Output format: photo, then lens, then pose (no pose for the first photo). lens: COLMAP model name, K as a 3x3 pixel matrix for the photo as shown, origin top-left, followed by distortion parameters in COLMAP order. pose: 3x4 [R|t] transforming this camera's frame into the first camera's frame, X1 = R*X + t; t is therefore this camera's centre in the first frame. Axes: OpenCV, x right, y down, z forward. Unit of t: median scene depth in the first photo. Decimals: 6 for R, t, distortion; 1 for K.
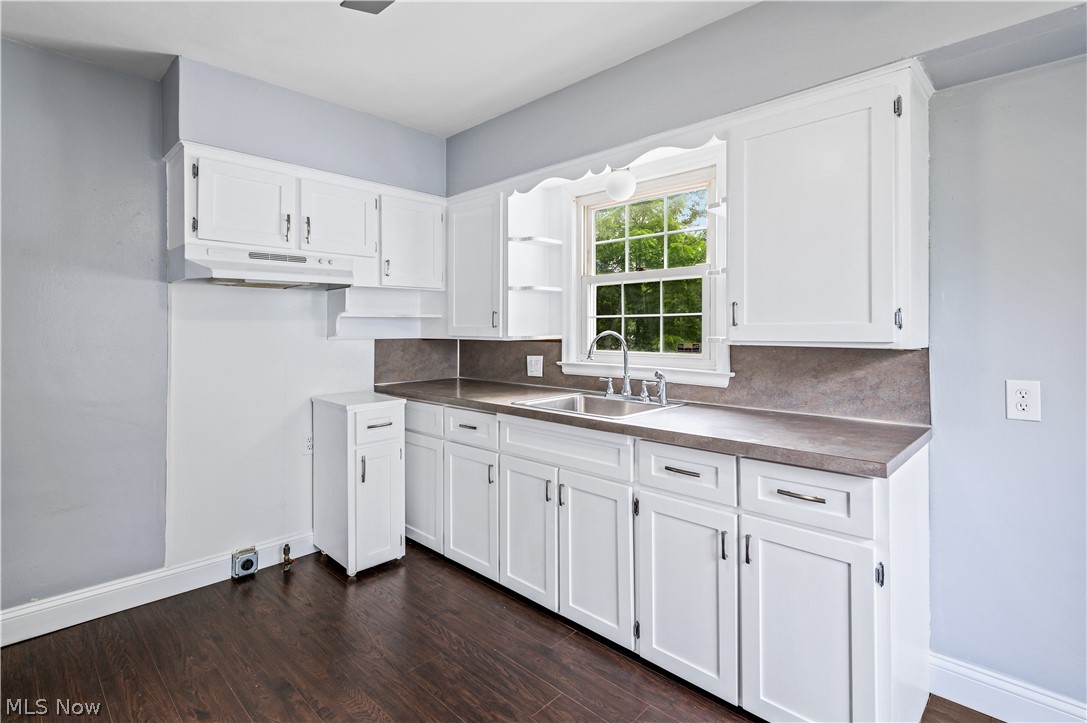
lens RADIAL K [[539.1, 0, 551.1], [0, 539.1, 321.9], [0, 0, 1]] dist [0.022148, -0.004546]
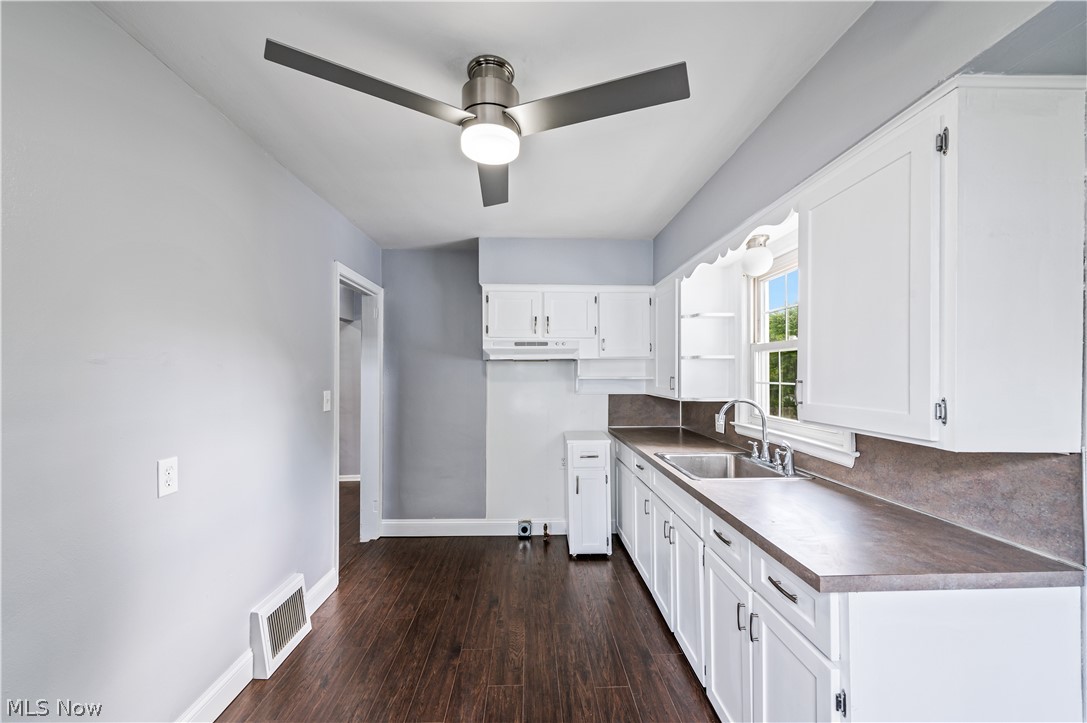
lens RADIAL K [[443.2, 0, 538.5], [0, 443.2, 370.1], [0, 0, 1]] dist [0.017088, -0.003898]
pose [[0.710531, -0.001248, -0.703665, 0.451146], [0.006718, 0.999965, 0.005010, -0.048434], [0.703634, -0.008287, 0.710515, 0.083539]]
